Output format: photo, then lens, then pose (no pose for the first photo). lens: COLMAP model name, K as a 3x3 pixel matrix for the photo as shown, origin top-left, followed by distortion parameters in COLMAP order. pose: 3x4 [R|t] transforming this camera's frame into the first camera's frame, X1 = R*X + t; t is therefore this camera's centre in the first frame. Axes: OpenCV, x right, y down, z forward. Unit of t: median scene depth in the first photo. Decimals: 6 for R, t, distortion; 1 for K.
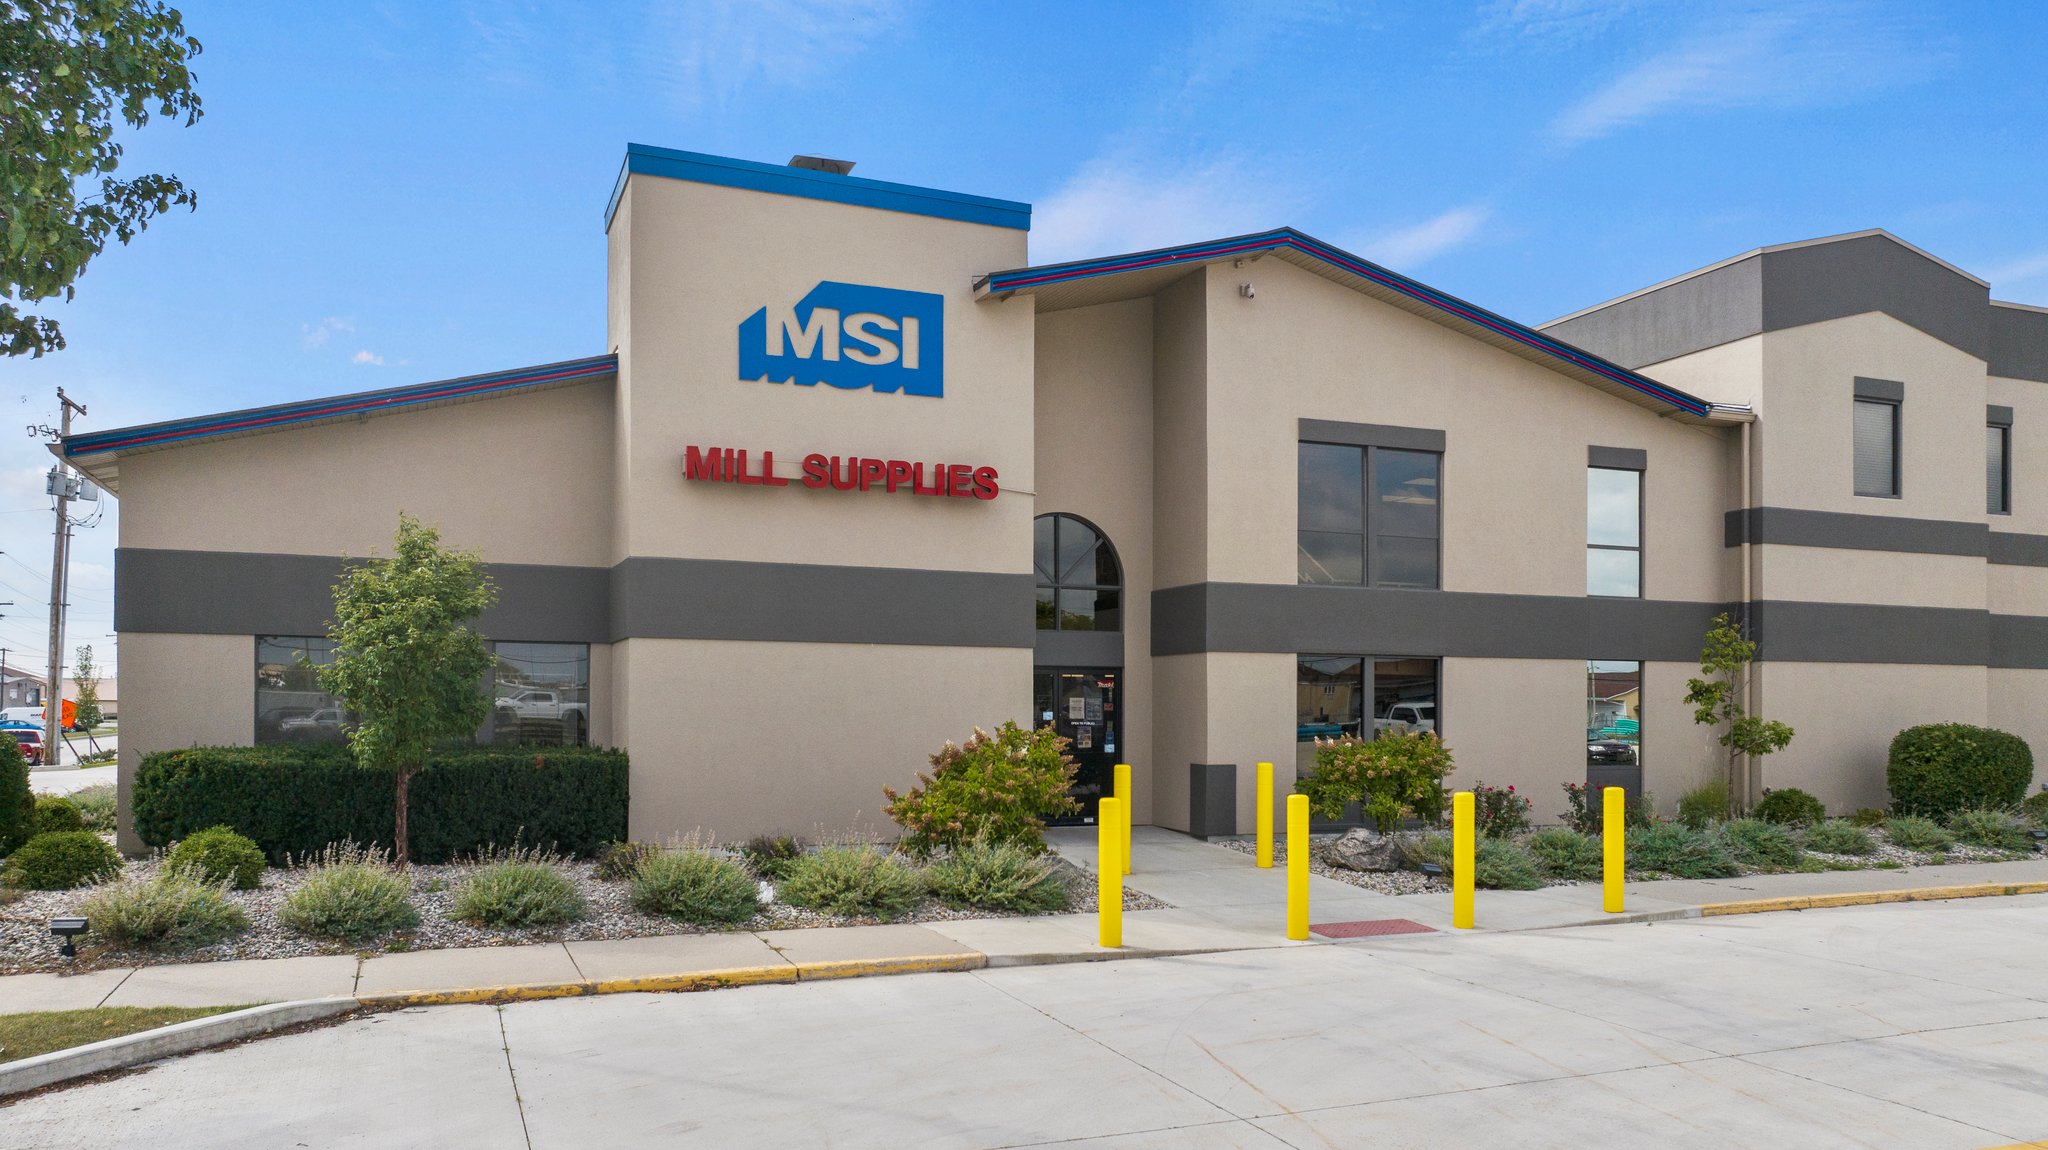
lens RADIAL K [[1390.3, 0, 1021.6], [0, 1390.3, 584.6], [0, 0, 1]] dist [-0.005645, -0.002665]
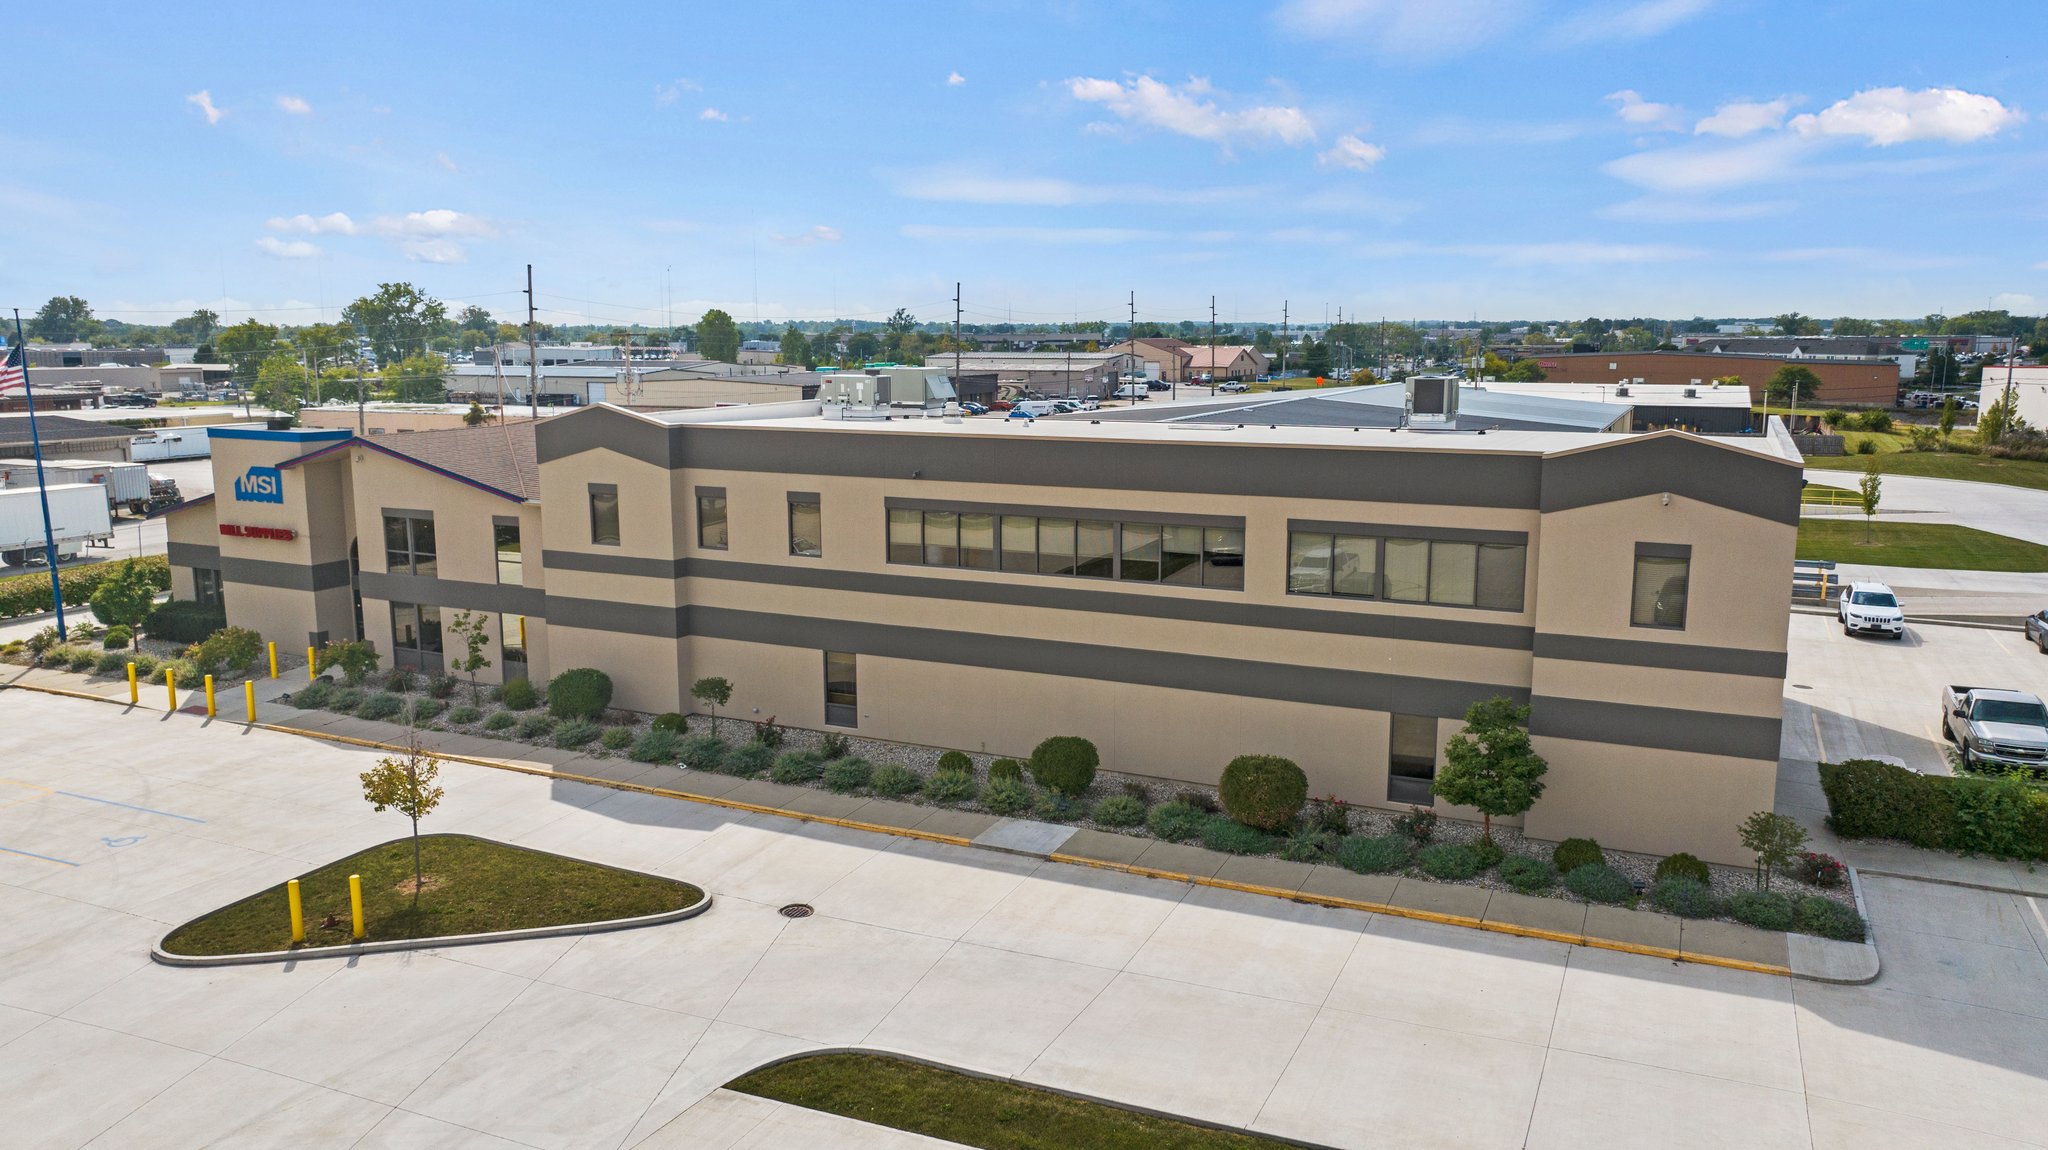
lens RADIAL K [[1390.3, 0, 1023.9], [0, 1390.3, 575.2], [0, 0, 1]] dist [-0.005645, -0.002665]
pose [[0.692231, 0.087186, -0.716390, 2.863941], [0.027024, 0.988848, 0.146457, -0.342505], [0.721169, -0.120741, 0.682156, 0.120805]]
